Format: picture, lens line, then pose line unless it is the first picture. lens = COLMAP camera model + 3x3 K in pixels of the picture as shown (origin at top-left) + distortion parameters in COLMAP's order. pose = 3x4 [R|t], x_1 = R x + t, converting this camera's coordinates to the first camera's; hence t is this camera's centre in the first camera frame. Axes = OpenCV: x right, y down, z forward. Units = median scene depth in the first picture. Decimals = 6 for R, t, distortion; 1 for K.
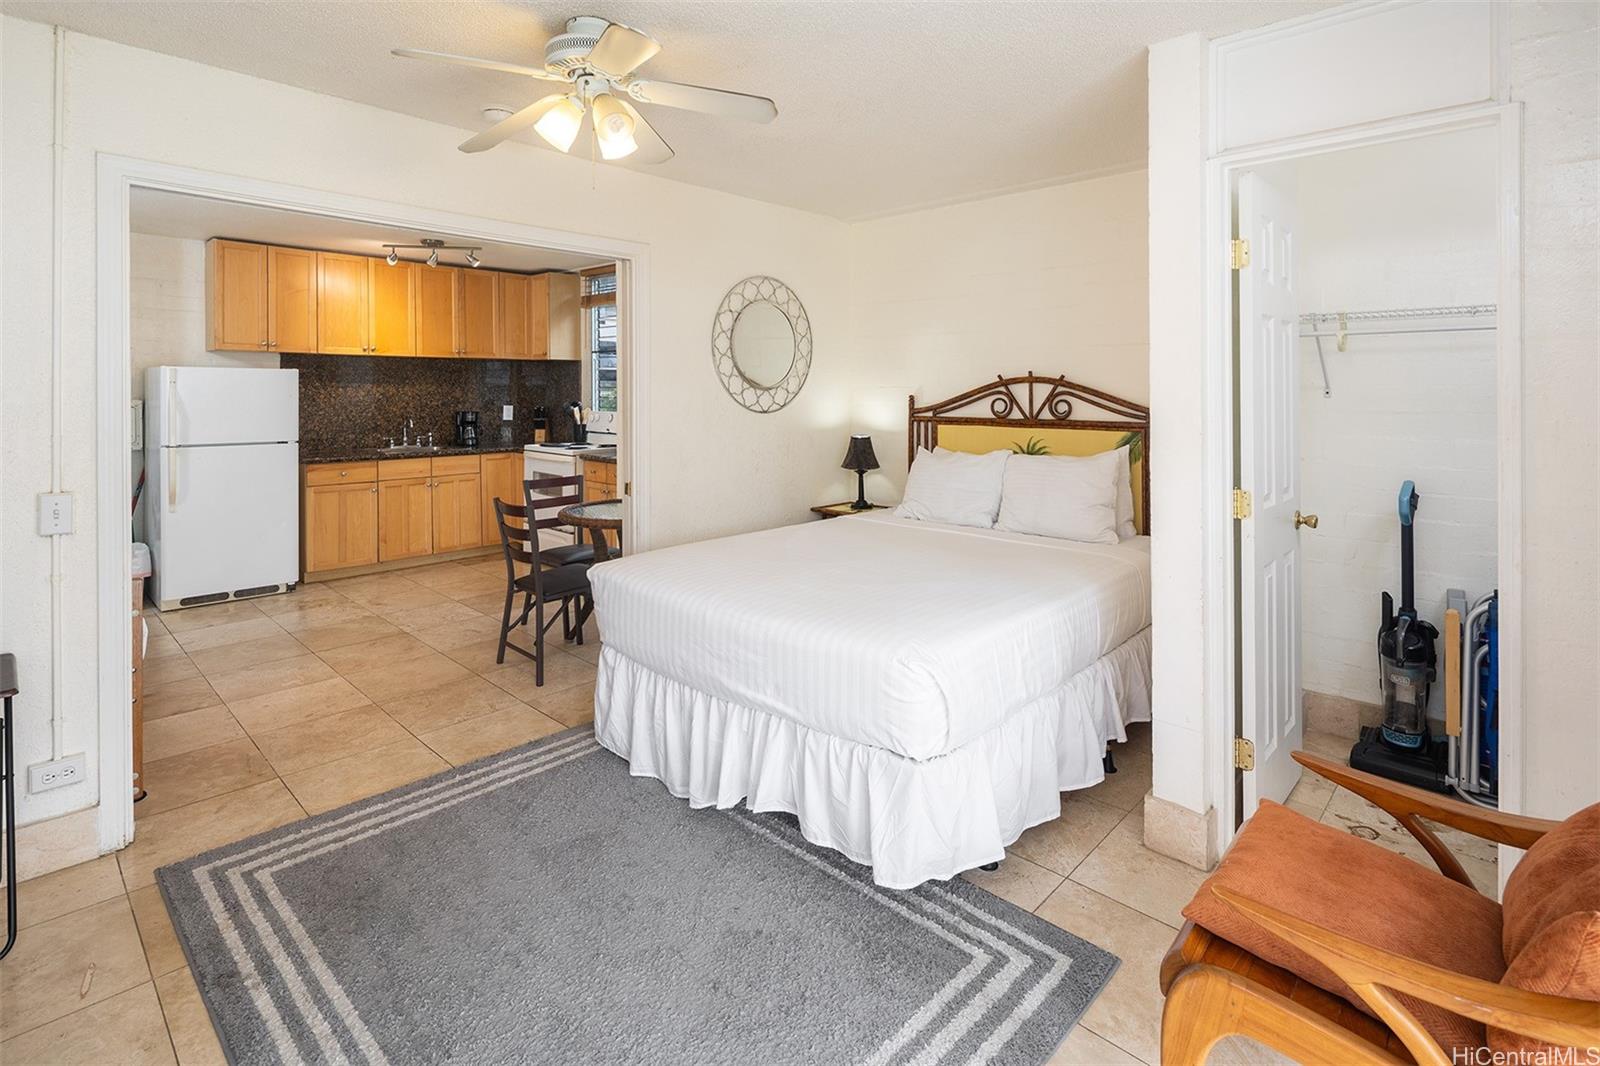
lens RADIAL K [[779.9, 0, 811.1], [0, 779.9, 388.9], [0, 0, 1]] dist [-0.003759, -0.001077]
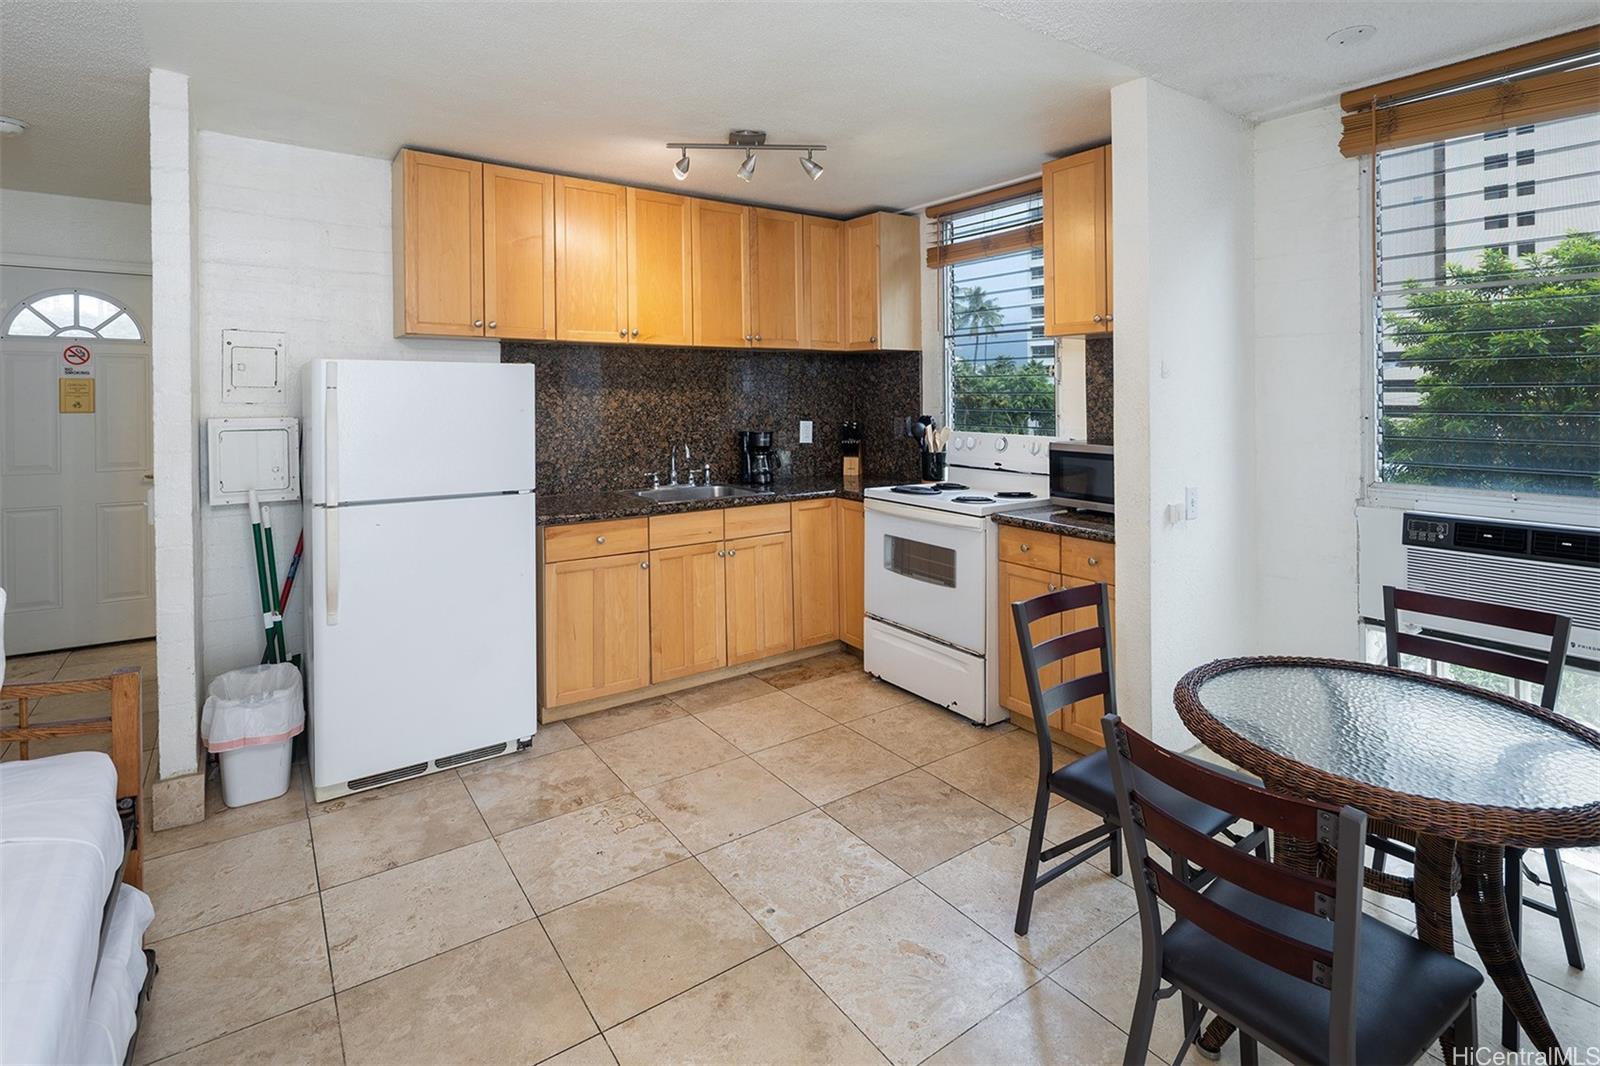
lens RADIAL K [[779.9, 0, 811.1], [0, 779.9, 388.9], [0, 0, 1]] dist [-0.003759, -0.001077]
pose [[0.981720, -0.006797, -0.190211, -0.304100], [0.005455, 0.999956, -0.007578, -0.001043], [0.190255, 0.006402, 0.981714, 0.412749]]
